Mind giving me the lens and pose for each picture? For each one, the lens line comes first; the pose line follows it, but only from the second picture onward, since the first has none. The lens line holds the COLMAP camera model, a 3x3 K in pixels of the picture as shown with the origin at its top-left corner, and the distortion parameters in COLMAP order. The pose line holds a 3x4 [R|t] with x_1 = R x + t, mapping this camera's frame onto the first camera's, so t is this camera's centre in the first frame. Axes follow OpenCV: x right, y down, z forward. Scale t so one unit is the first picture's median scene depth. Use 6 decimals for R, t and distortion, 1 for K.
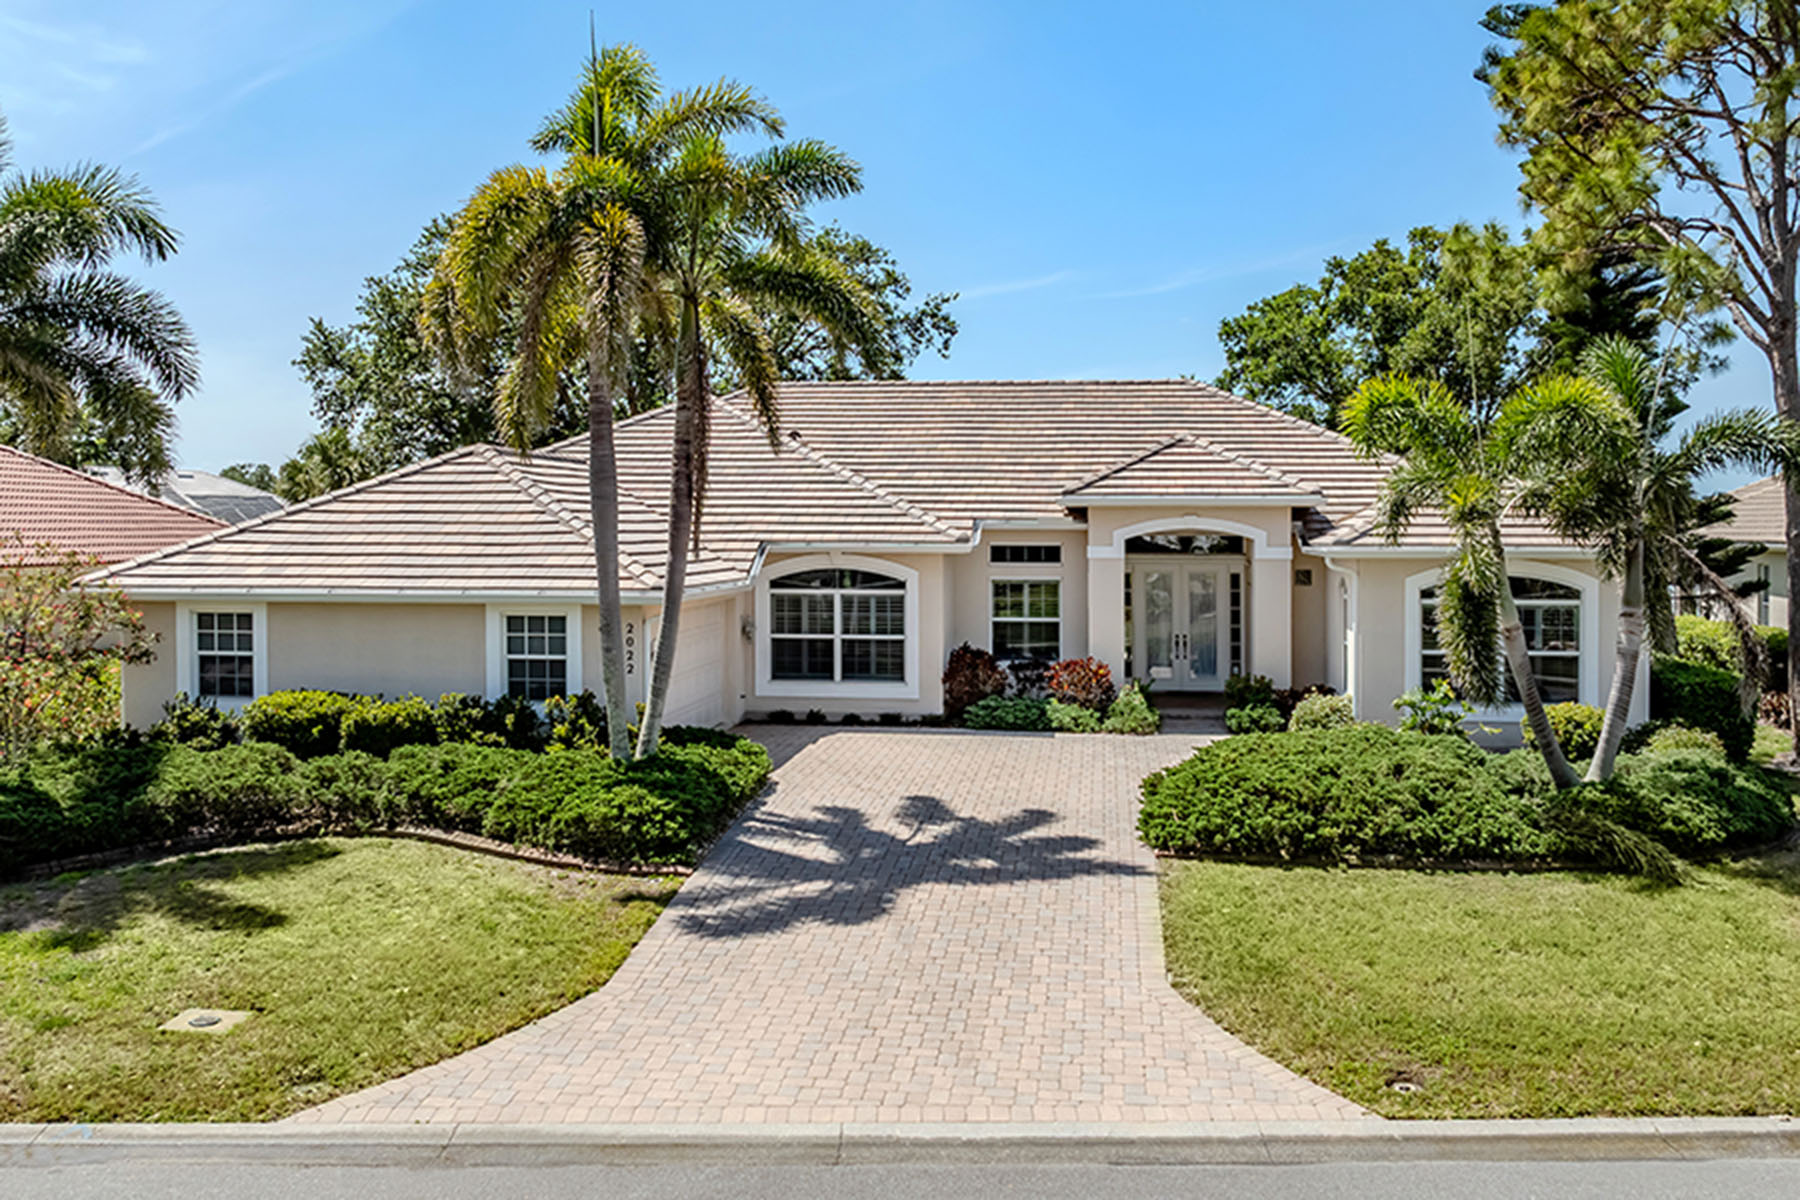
lens RADIAL K [[2243.3, 0, 769.9], [0, 2243.3, 600.5], [0, 0, 1]] dist [-0.044372, -0.054261]
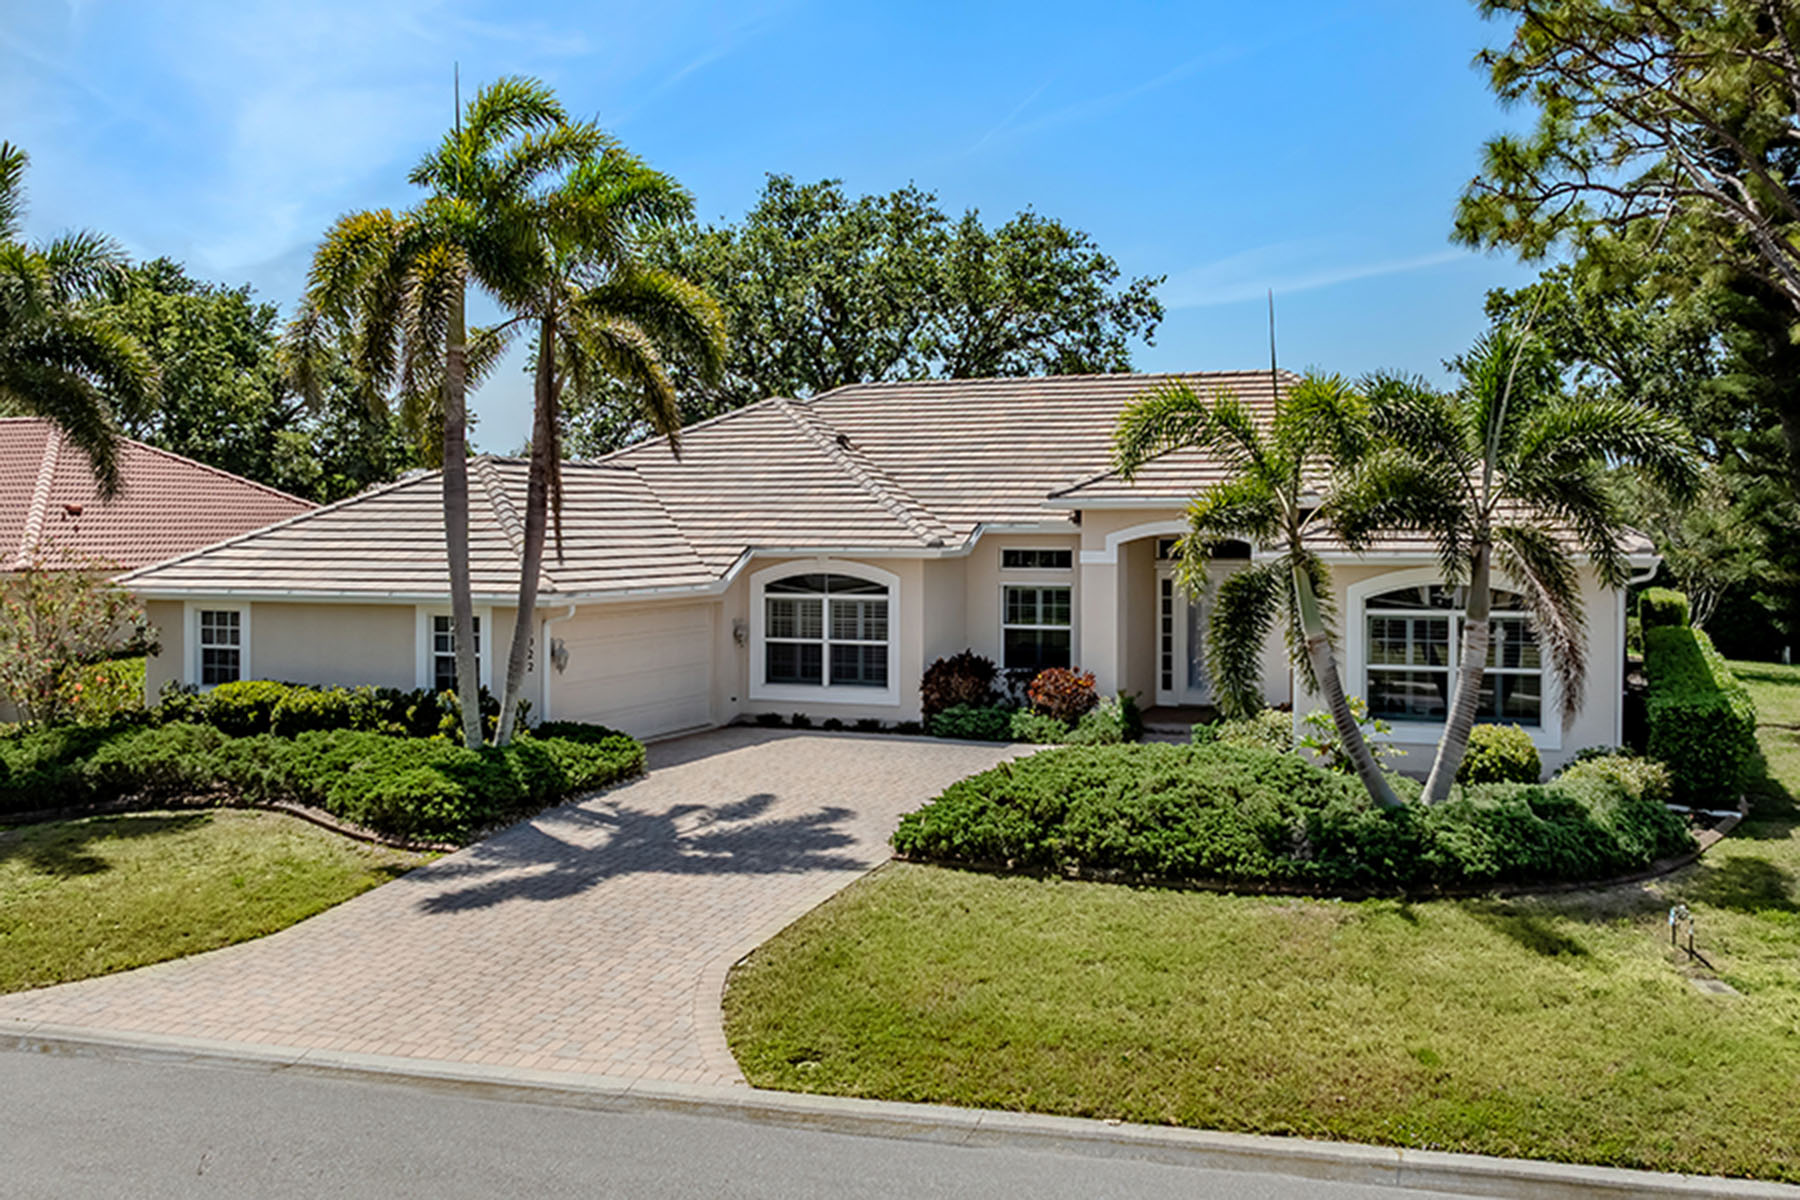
lens RADIAL K [[2615.7, 0, 562.4], [0, 2615.7, 600.3], [0, 0, 1]] dist [-0.055058, -0.016725]
pose [[0.906257, 0.008316, -0.422645, 0.477314], [-0.008984, 0.999960, 0.000411, -0.001910], [0.422631, 0.003425, 0.906295, -0.121313]]
